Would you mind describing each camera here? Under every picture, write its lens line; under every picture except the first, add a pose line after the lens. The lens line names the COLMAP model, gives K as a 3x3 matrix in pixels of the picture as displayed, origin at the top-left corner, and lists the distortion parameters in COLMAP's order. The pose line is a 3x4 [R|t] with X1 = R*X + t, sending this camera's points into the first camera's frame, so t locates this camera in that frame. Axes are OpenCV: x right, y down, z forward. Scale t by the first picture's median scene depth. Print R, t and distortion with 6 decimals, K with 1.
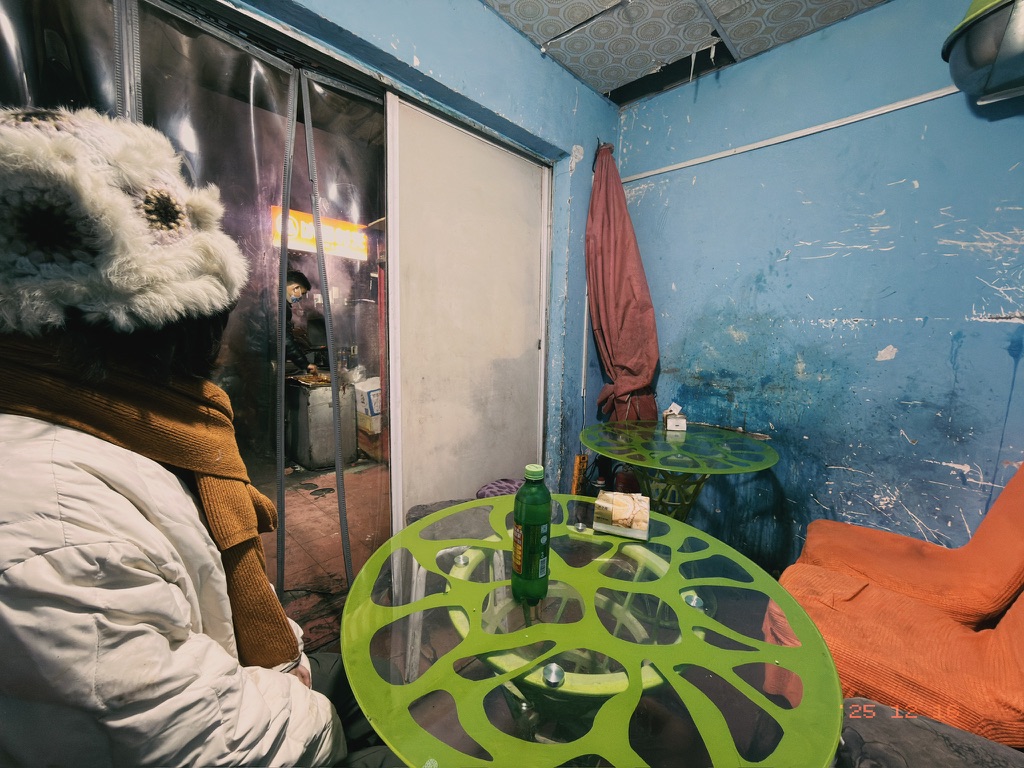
lens RADIAL K [[410.1, 0, 511.0], [0, 410.1, 381.0], [0, 0, 1]] dist [-0.002349, -0.000148]
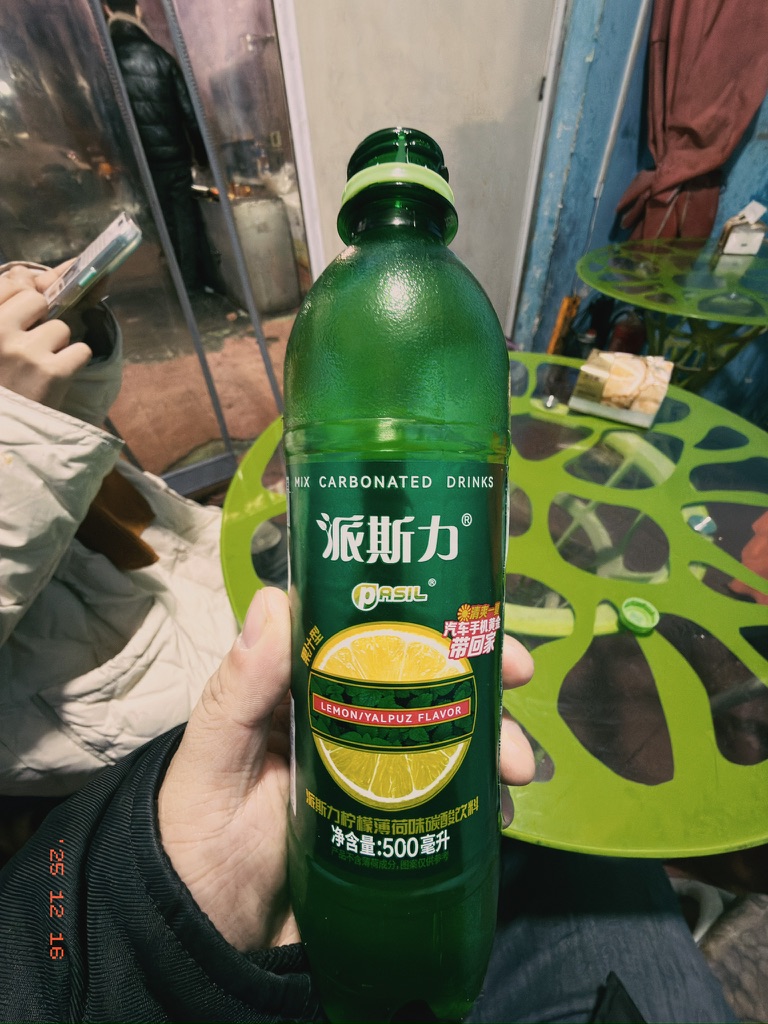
lens RADIAL K [[410.1, 0, 387.1], [0, 410.1, 514.1], [0, 0, 1]] dist [-0.002349, -0.000148]
pose [[0.978041, 0.100191, -0.182748, 0.022452], [0.032439, 0.792997, 0.608362, 0.036357], [0.205871, -0.600931, 0.772333, 0.145686]]
